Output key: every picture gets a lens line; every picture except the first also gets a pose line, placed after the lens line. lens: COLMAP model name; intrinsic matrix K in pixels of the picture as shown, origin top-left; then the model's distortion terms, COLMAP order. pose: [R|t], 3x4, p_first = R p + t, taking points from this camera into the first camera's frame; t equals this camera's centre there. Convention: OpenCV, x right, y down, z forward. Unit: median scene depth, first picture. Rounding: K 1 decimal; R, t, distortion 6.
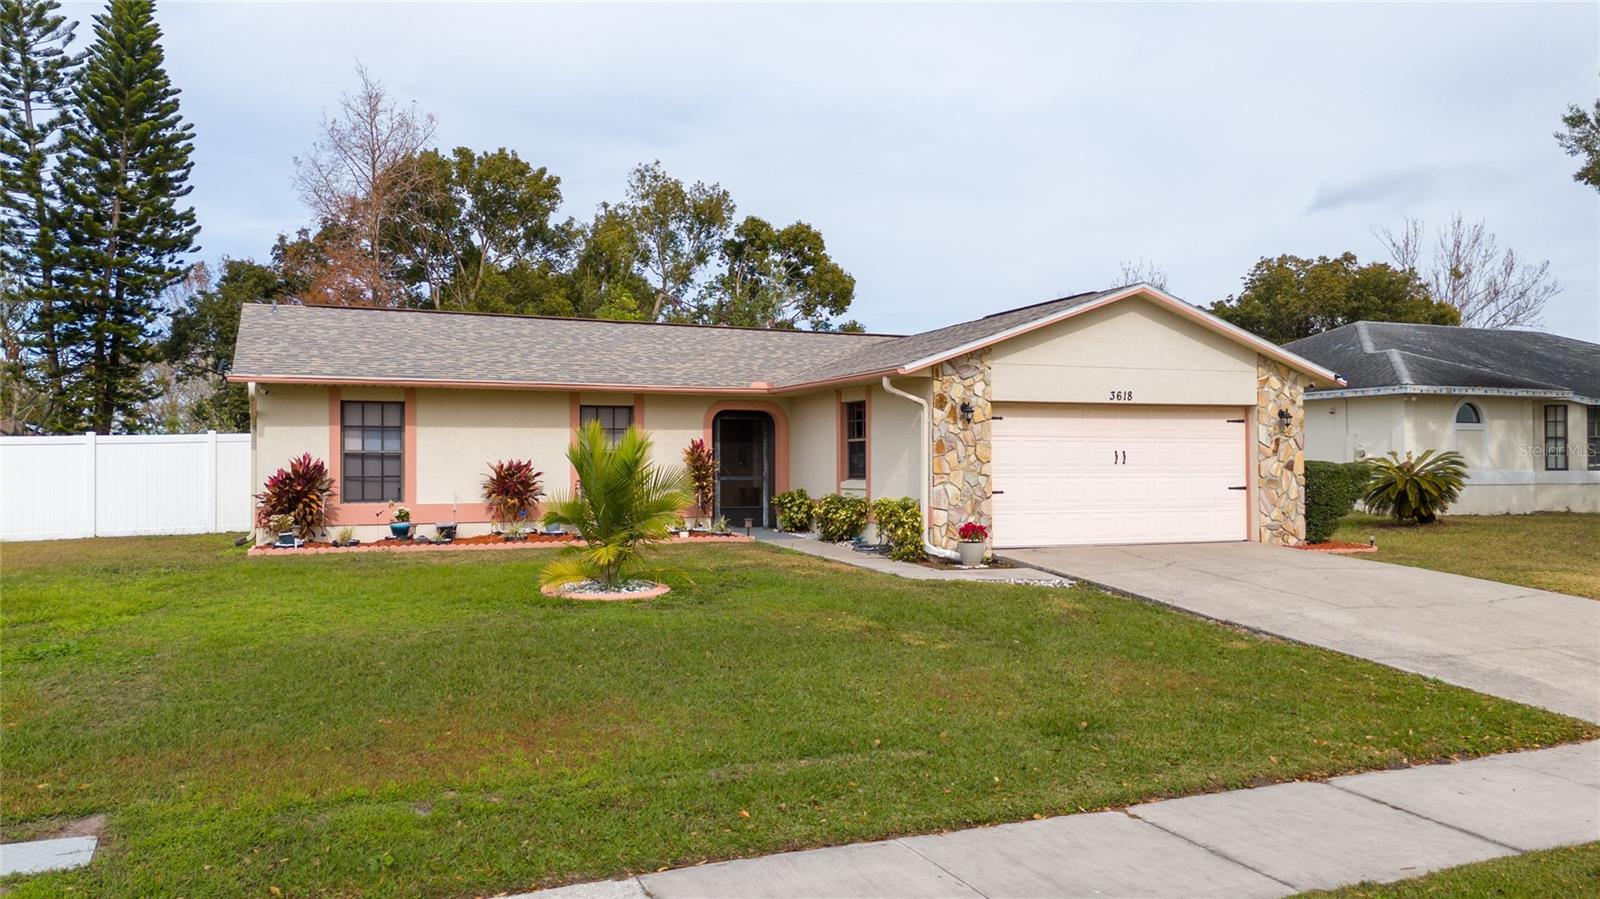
lens RADIAL K [[1186.1, 0, 808.1], [0, 1186.1, 450.5], [0, 0, 1]] dist [0.071350, -0.064284]
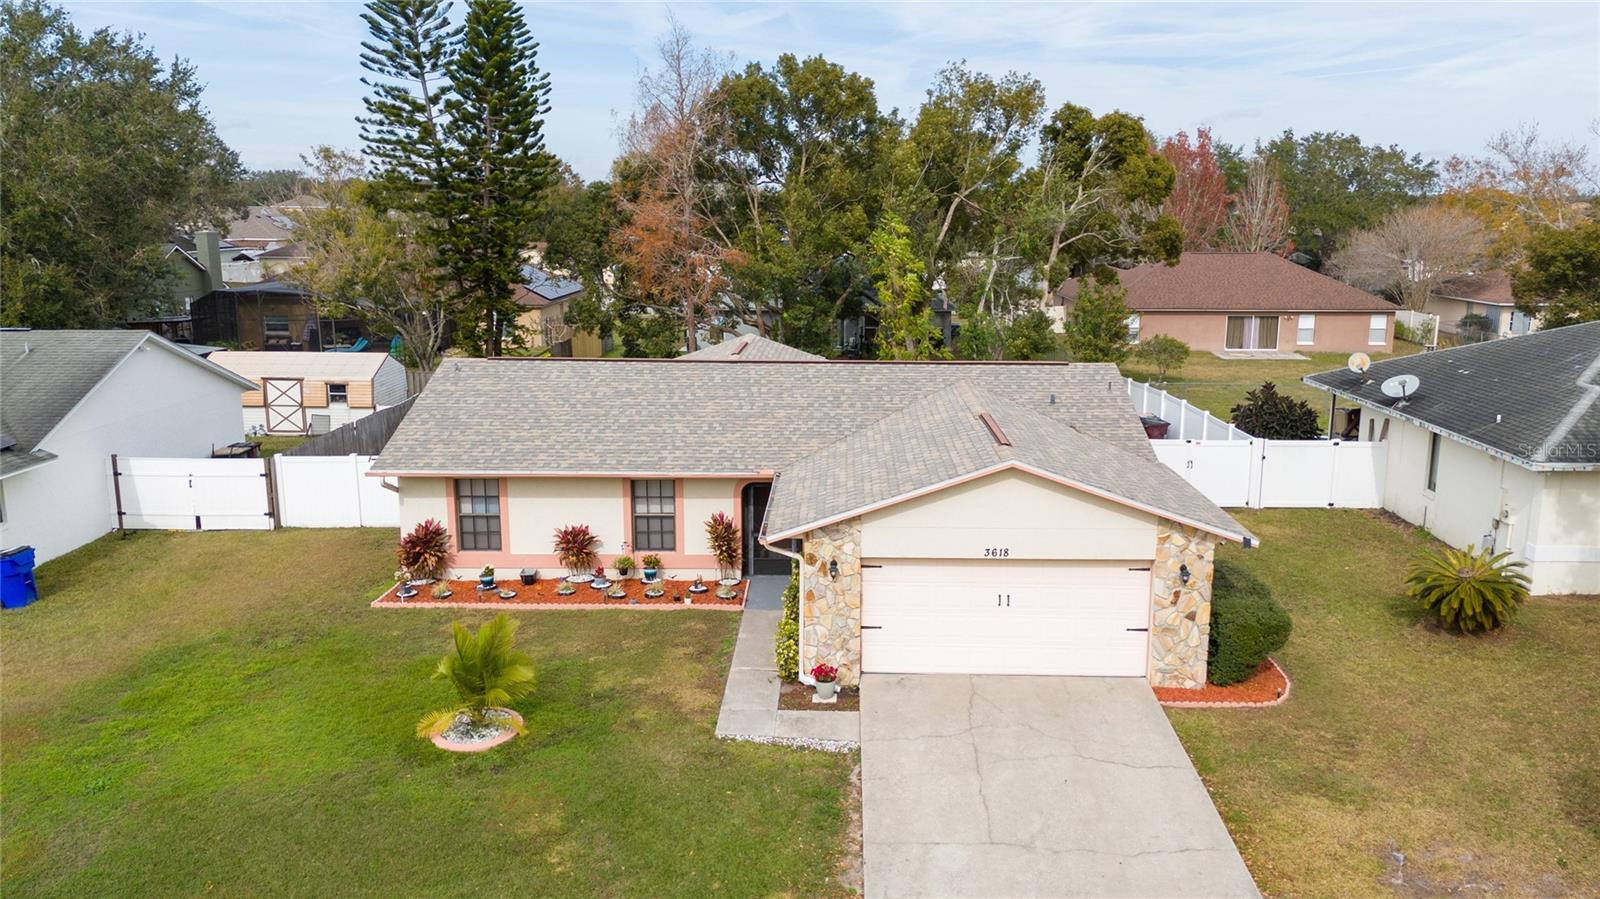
lens RADIAL K [[1219.2, 0, 840.5], [0, 1219.2, 446.8], [0, 0, 1]] dist [0.079122, -0.071015]
pose [[0.913882, 0.090859, -0.395683, 0.534913], [-0.003650, 0.976434, 0.215785, -0.363669], [0.405964, -0.195758, 0.892677, -0.055483]]
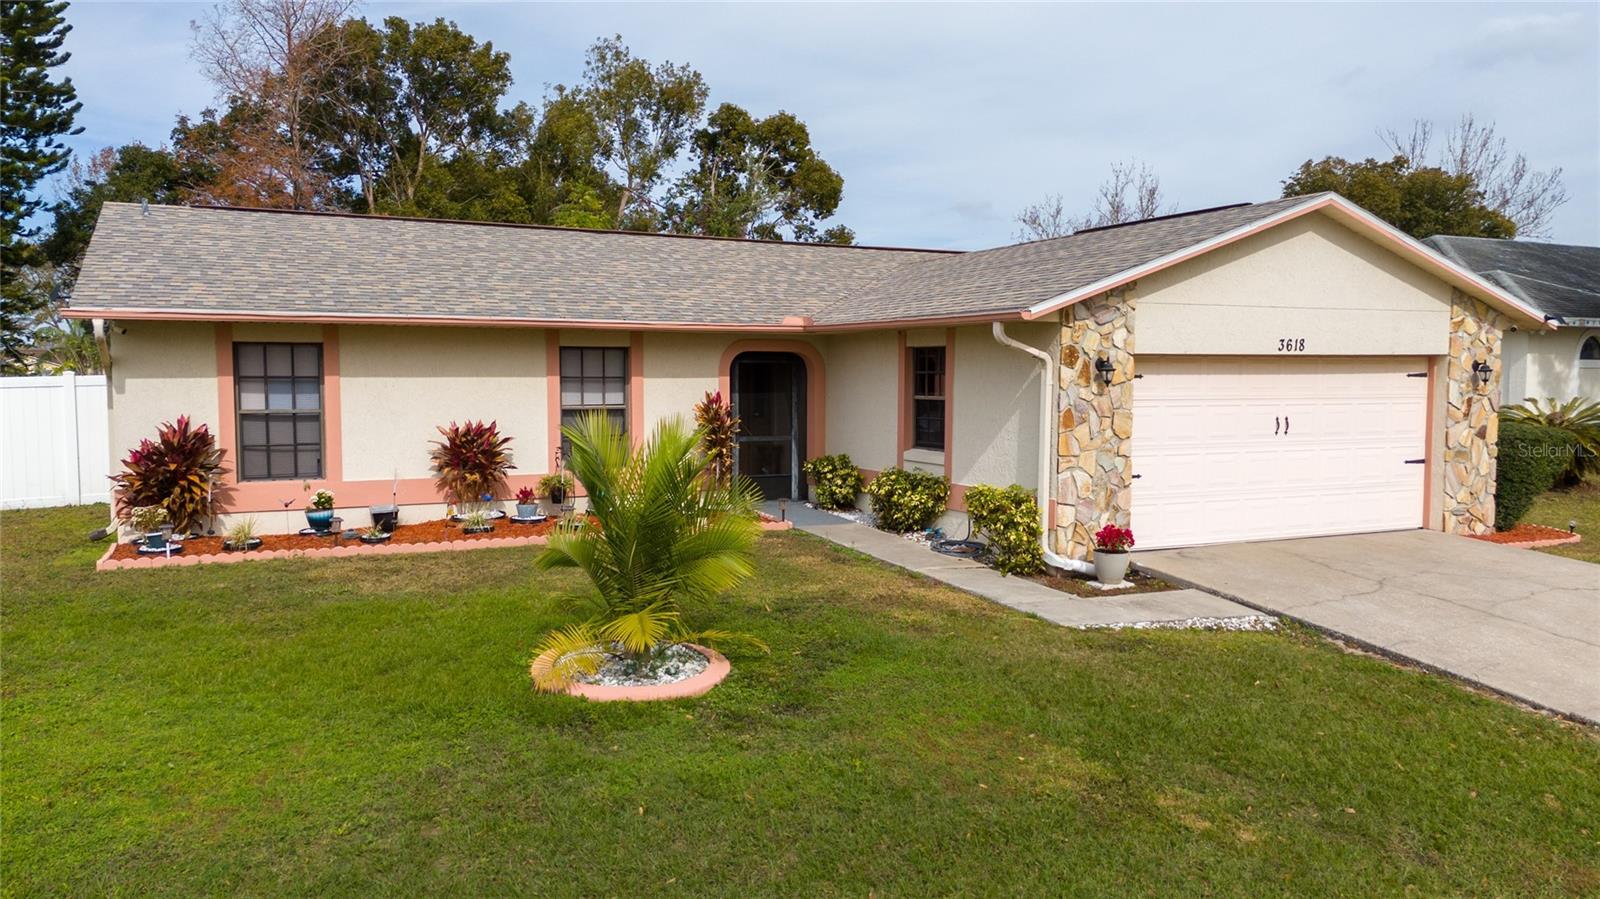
lens RADIAL K [[1183.4, 0, 808.3], [0, 1183.4, 456.0], [0, 0, 1]] dist [0.034780, -0.000296]
pose [[0.998964, 0.003187, 0.045394, -0.070067], [-0.007184, 0.996079, 0.088174, -0.037743], [-0.044935, -0.088409, 0.995070, 0.245768]]
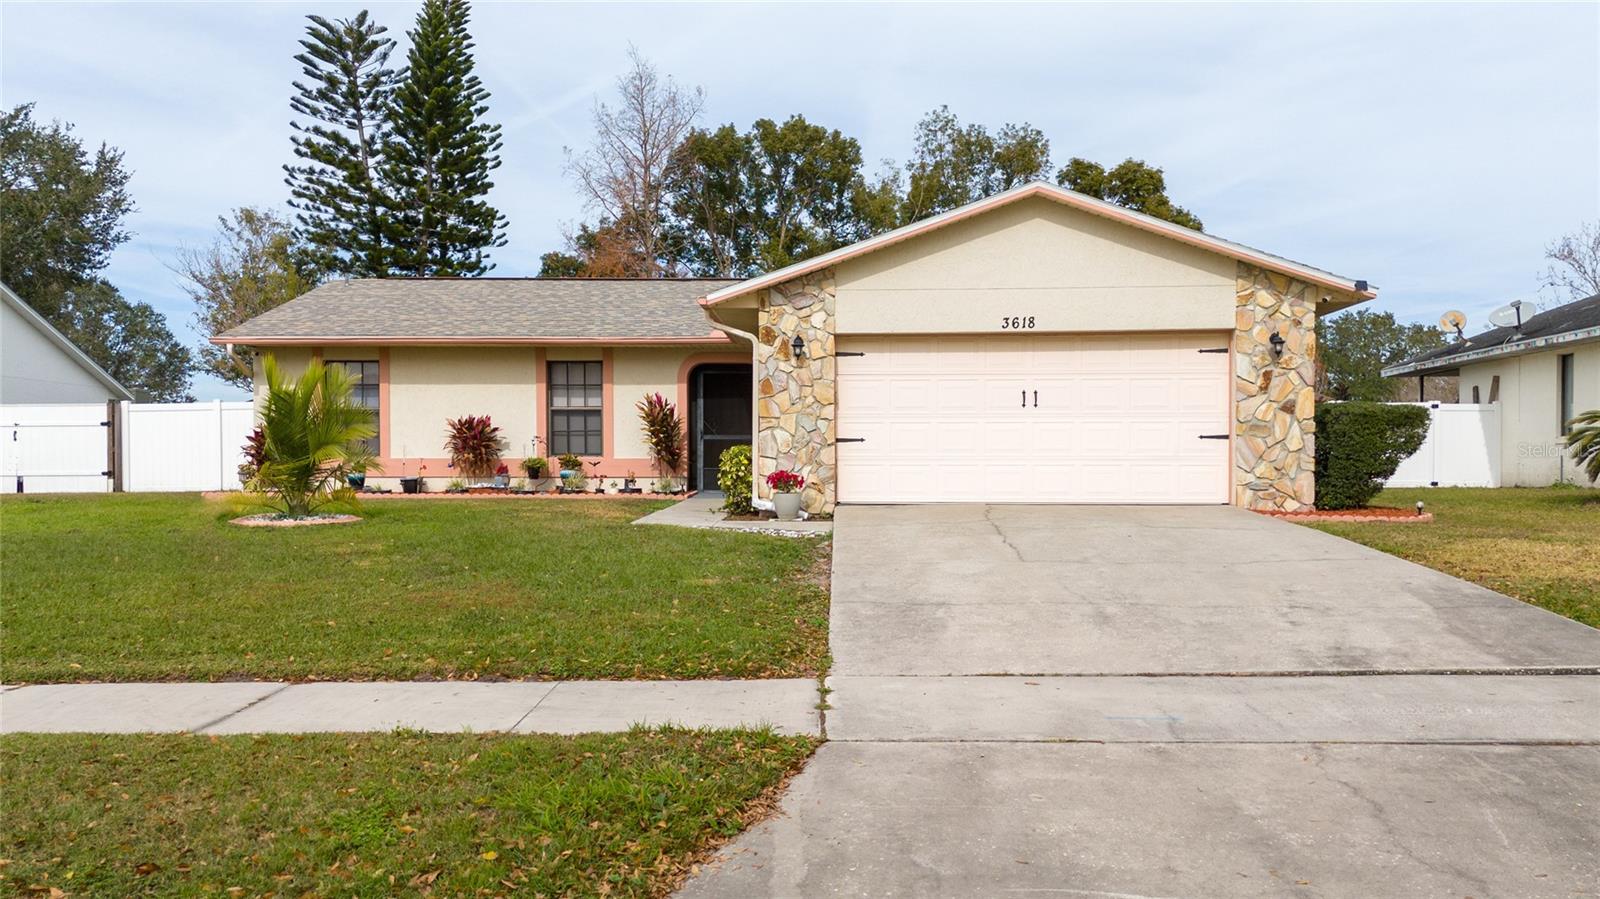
lens RADIAL K [[1311.7, 0, 805.2], [0, 1311.7, 495.4], [0, 0, 1]] dist [0.074009, -0.063690]
pose [[0.904688, 0.009596, -0.425966, 0.484355], [0.004071, 0.999506, 0.031163, 0.041475], [0.426055, -0.029927, 0.904202, 0.104560]]
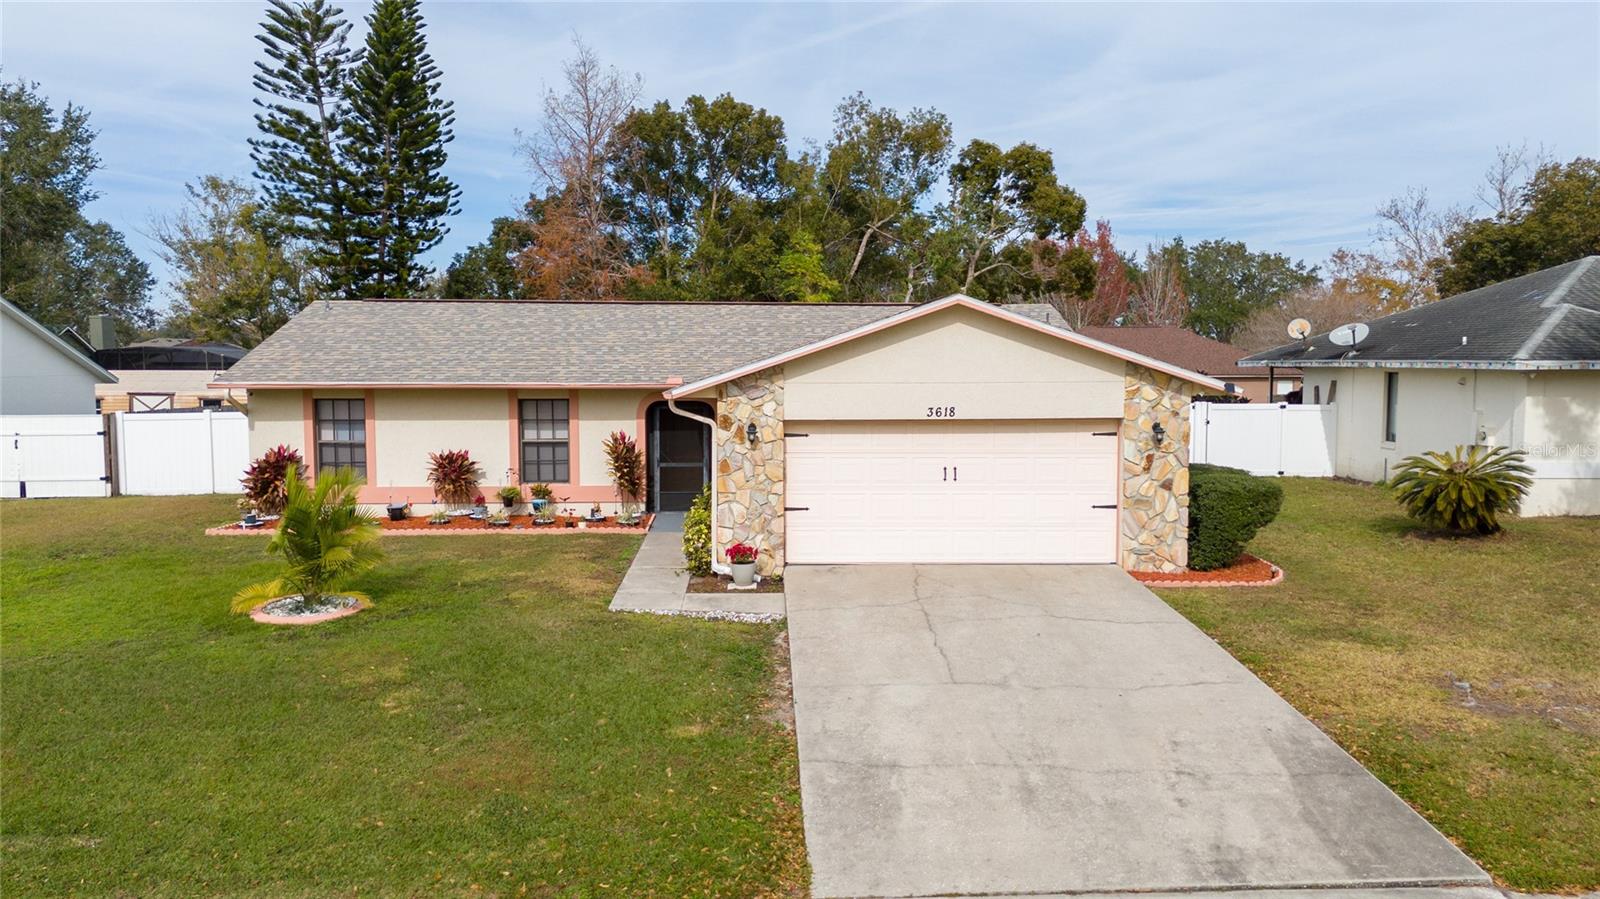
lens RADIAL K [[1180.6, 0, 805.3], [0, 1180.6, 447.2], [0, 0, 1]] dist [0.084846, -0.083679]
pose [[0.931728, 0.032330, -0.361715, 0.472424], [0.001452, 0.995690, 0.092733, -0.099146], [0.363154, -0.086927, 0.927665, 0.073064]]
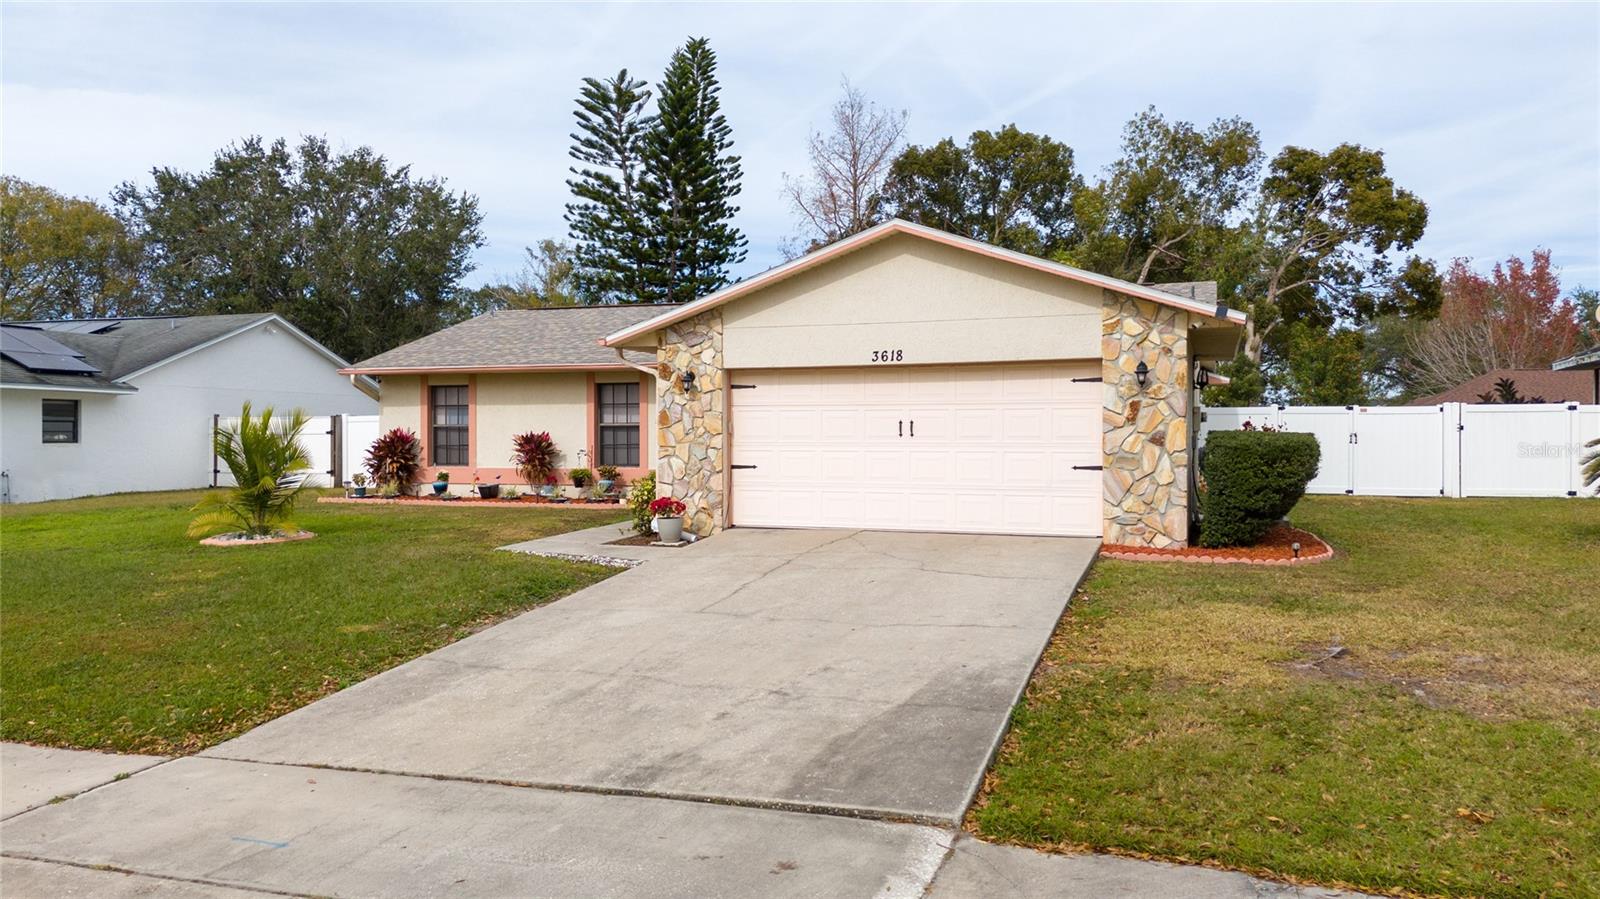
lens RADIAL K [[1180.6, 0, 805.3], [0, 1180.6, 447.2], [0, 0, 1]] dist [0.084846, -0.083679]
pose [[0.736141, 0.007470, -0.676787, 0.736658], [0.007385, 0.999791, 0.019068, 0.002341], [0.676788, -0.019035, 0.735932, 0.320827]]
